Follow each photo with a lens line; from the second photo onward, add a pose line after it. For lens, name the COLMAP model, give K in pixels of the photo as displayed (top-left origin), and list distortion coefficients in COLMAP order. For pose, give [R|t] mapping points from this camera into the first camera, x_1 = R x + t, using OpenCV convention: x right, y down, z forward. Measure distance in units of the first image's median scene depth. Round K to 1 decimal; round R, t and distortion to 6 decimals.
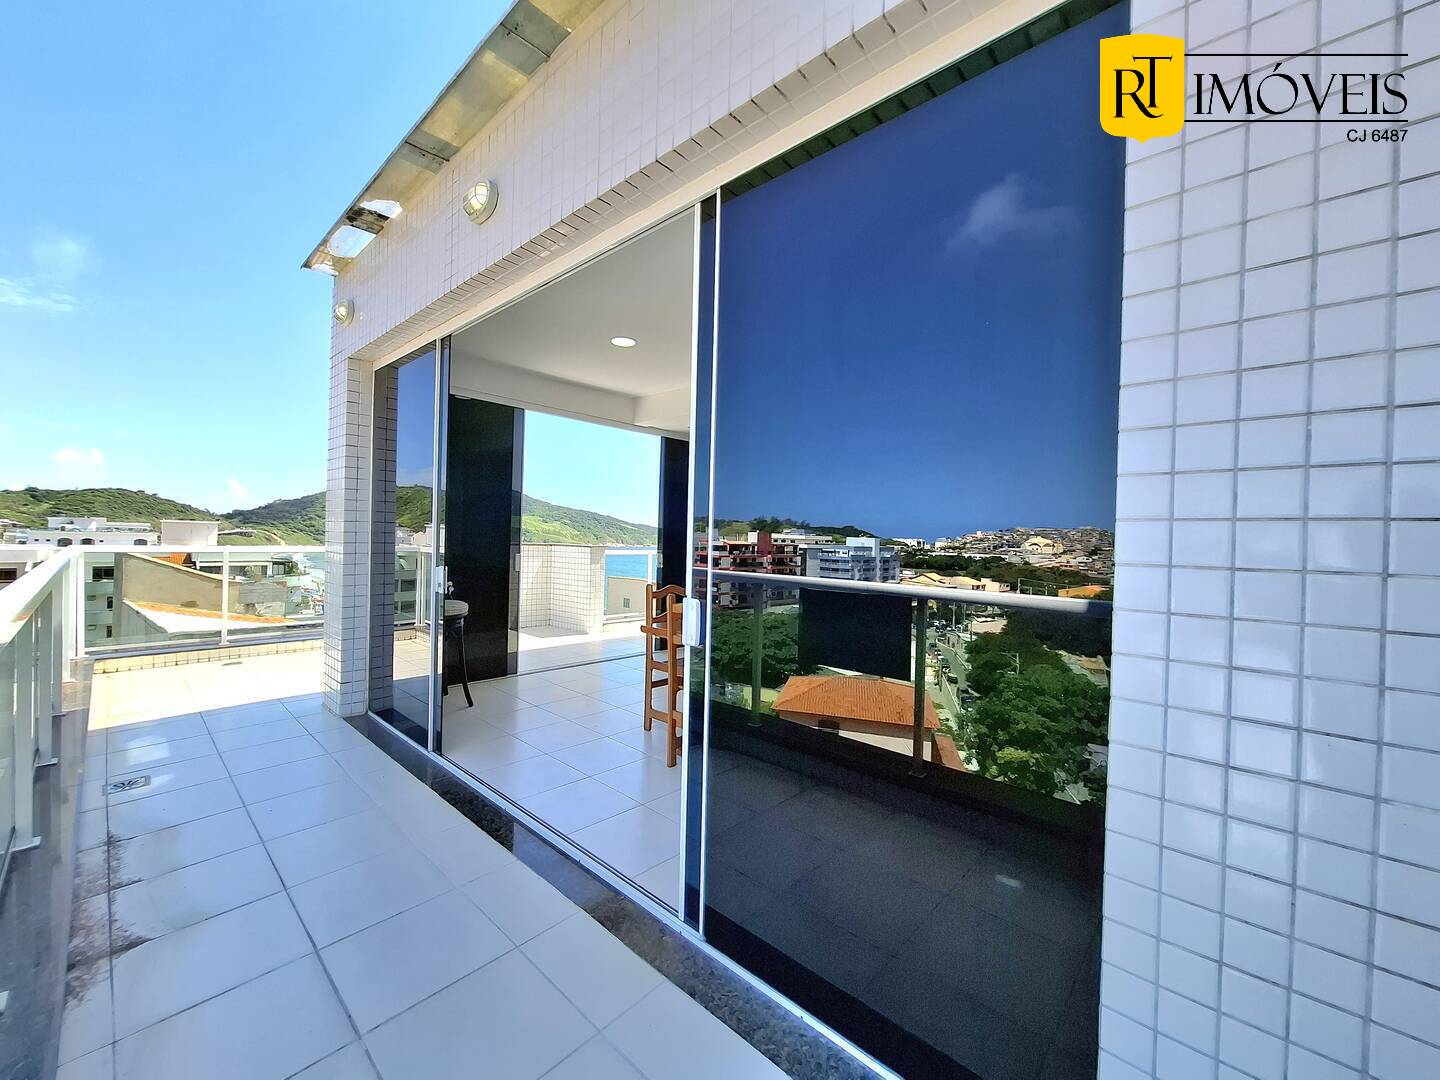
lens RADIAL K [[576.9, 0, 705.6], [0, 576.9, 542.2], [0, 0, 1]] dist [0.008378, 0.000068]
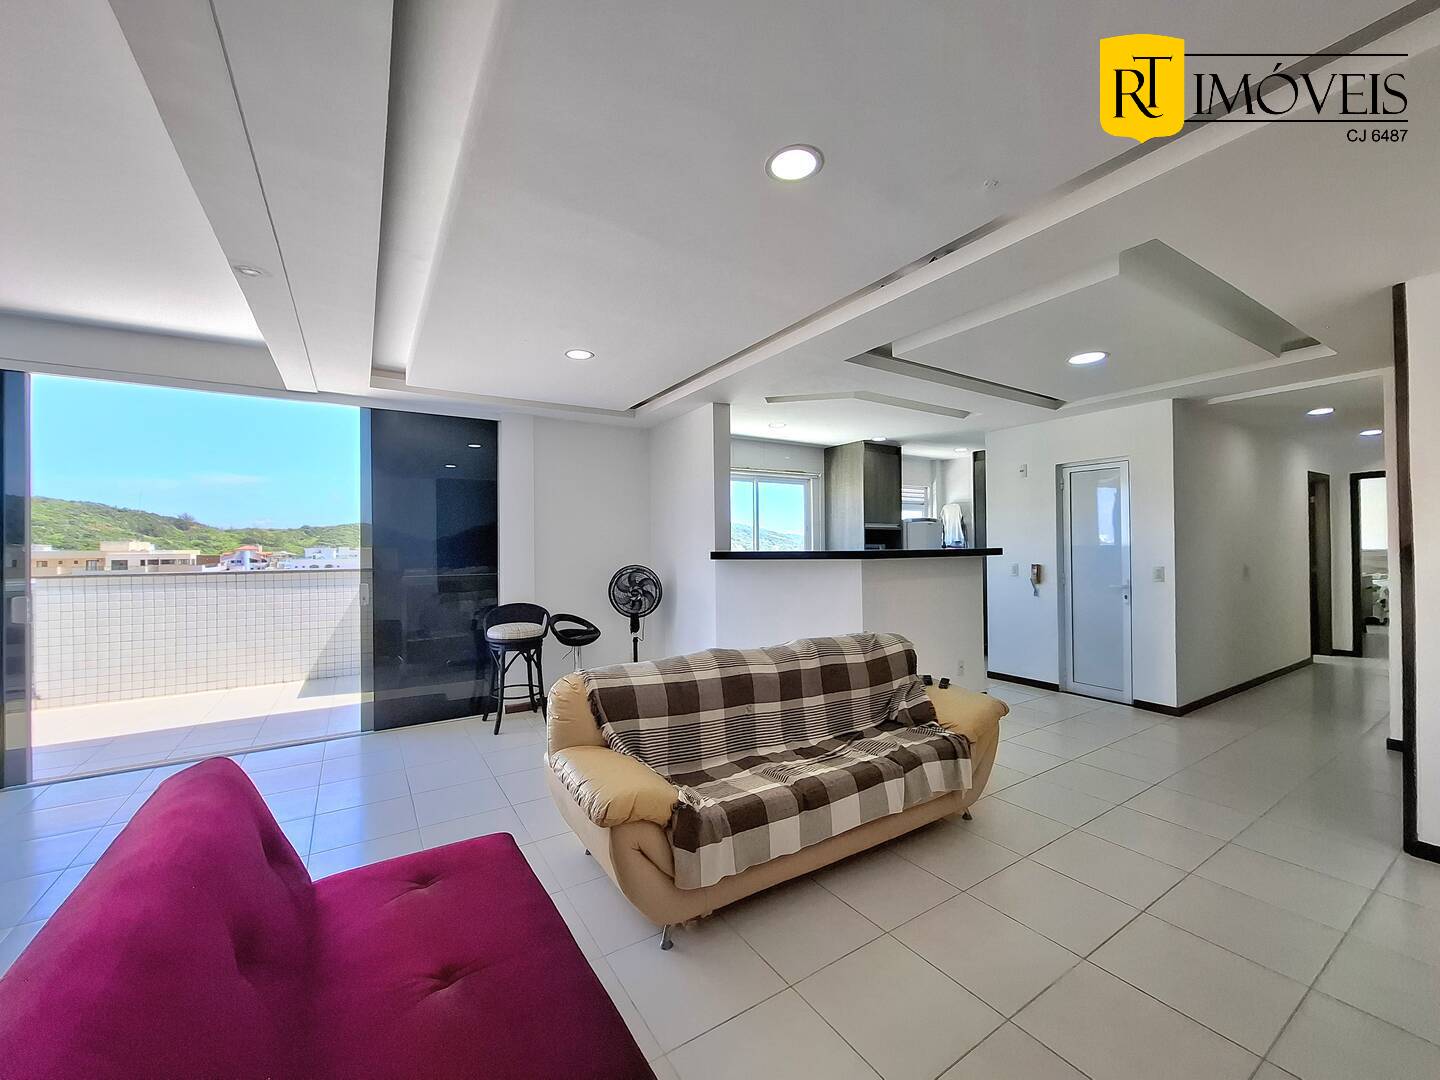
lens RADIAL K [[567.2, 0, 713.4], [0, 567.2, 540.7], [0, 0, 1]] dist [0.028561, -0.017205]
pose [[0.971418, -0.039567, -0.234054, 0.411706], [0.035030, 0.999110, -0.023514, -0.000890], [0.234776, 0.014643, 0.971939, 0.406204]]
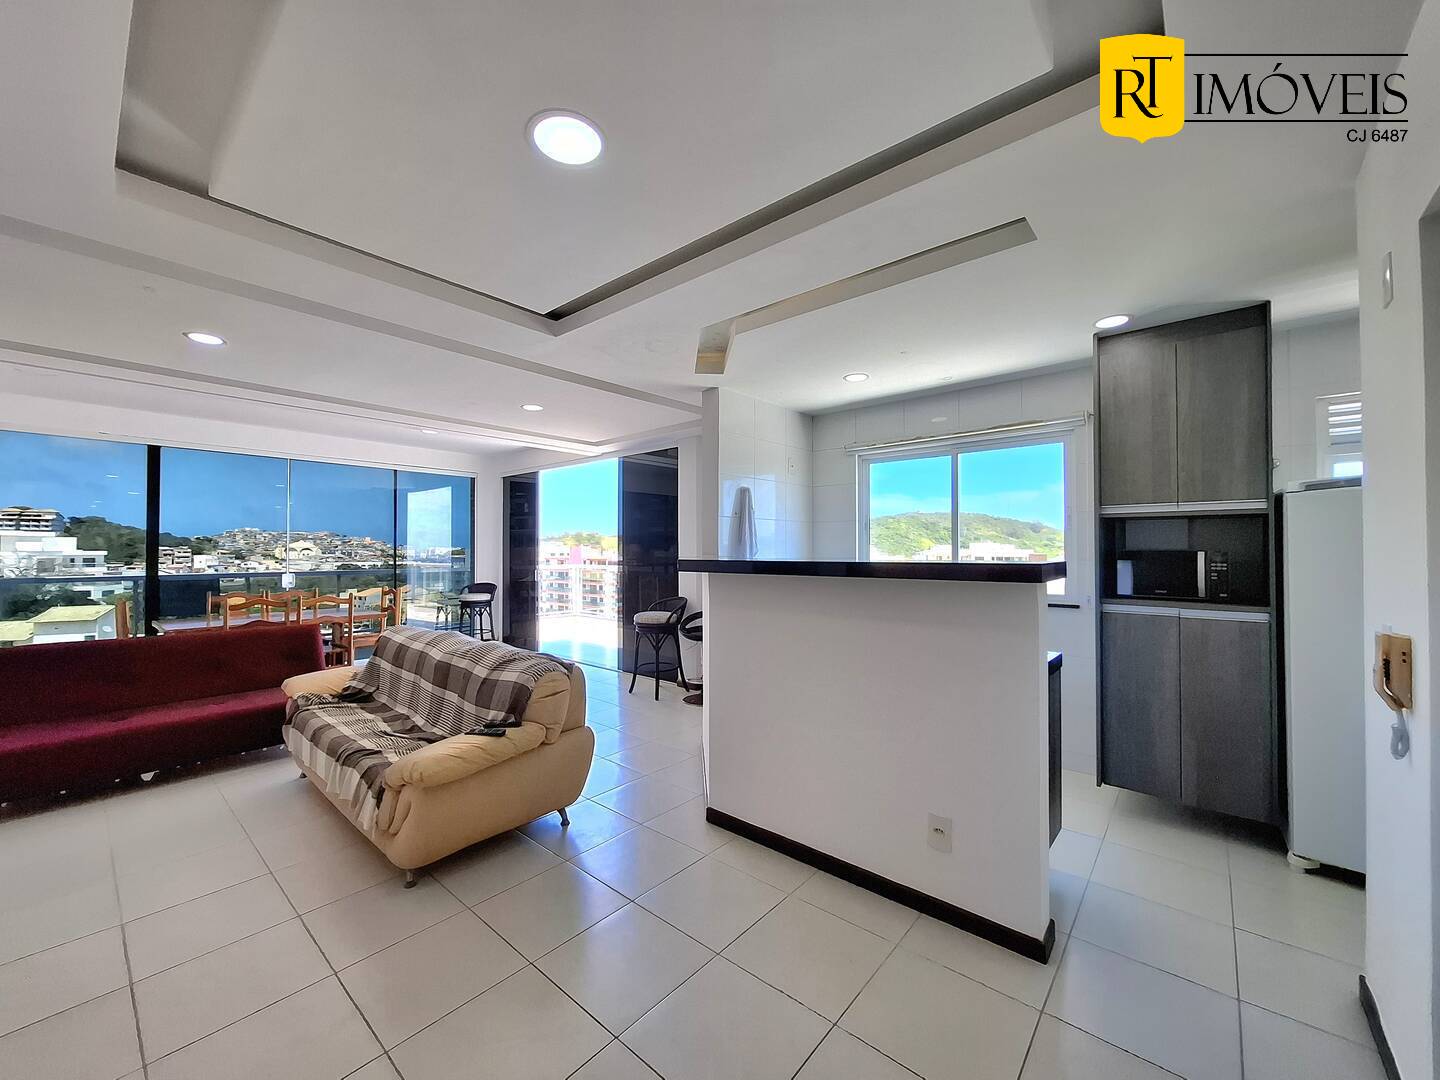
lens RADIAL K [[570.5, 0, 720.0], [0, 570.5, 543.4], [0, 0, 1]] dist [0.000712, 0.000387]
pose [[0.059312, -0.039933, -0.997440, 0.832629], [-0.006770, 0.999160, -0.040405, 0.006819], [0.998217, 0.009149, 0.058992, 1.002234]]
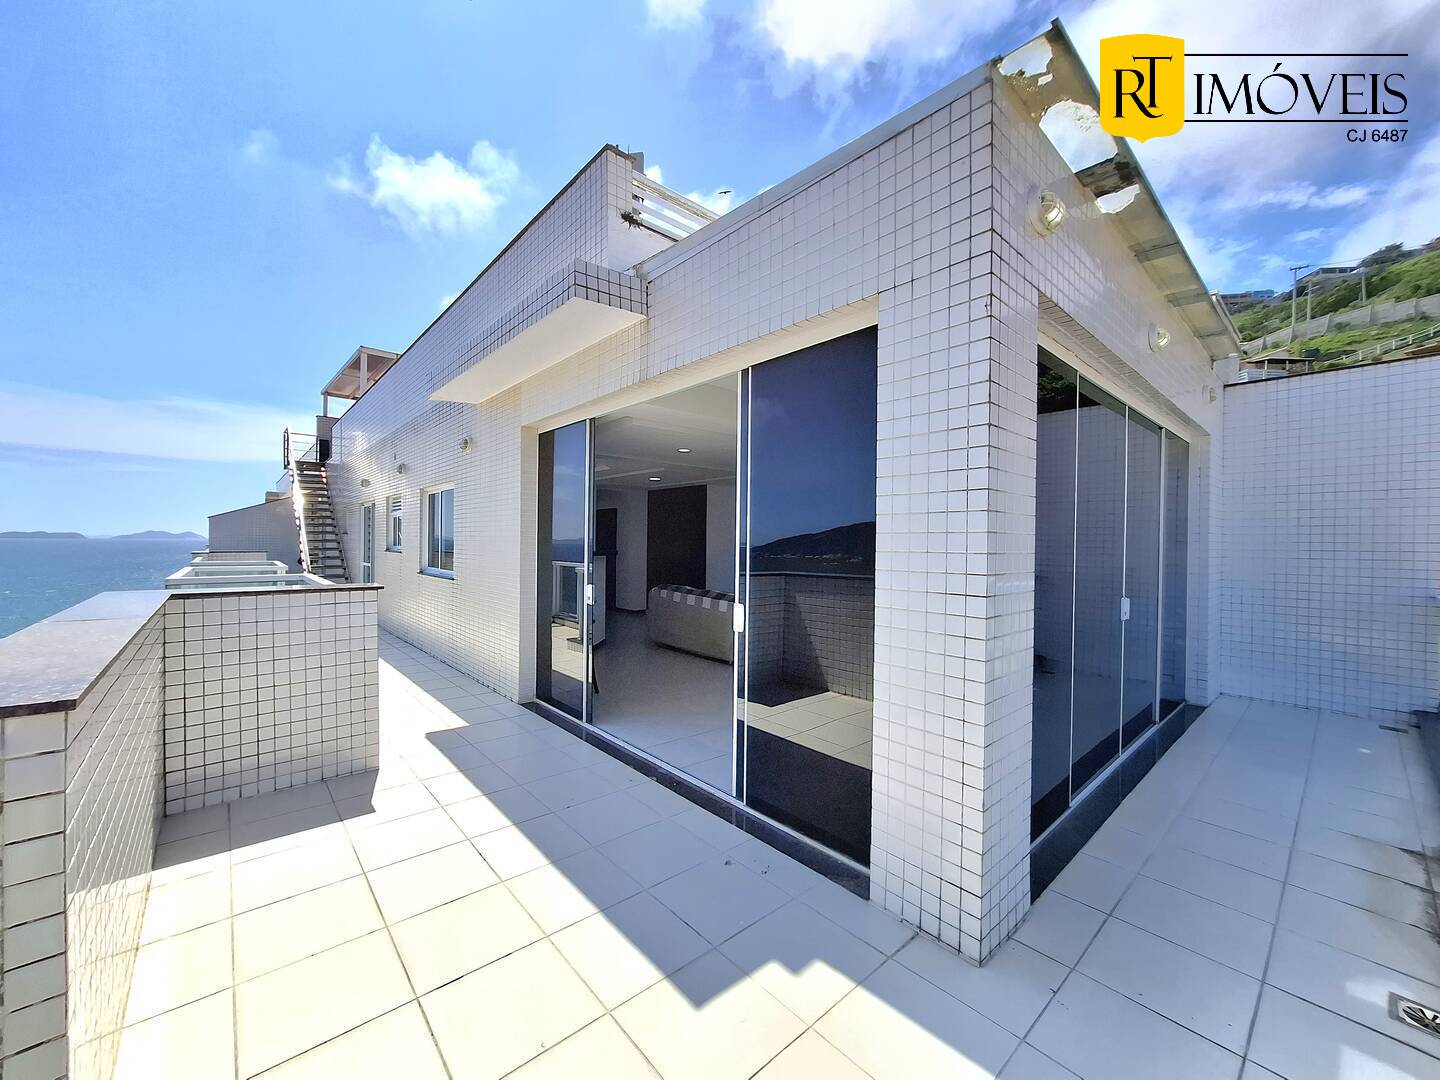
lens RADIAL K [[570.5, 0, 720.0], [0, 570.5, 543.4], [0, 0, 1]] dist [0.000712, 0.000387]
pose [[0.071974, -0.039668, 0.996617, -0.657689], [0.005038, 0.999211, 0.039407, -0.047061], [-0.997394, 0.002185, 0.072117, 0.686661]]
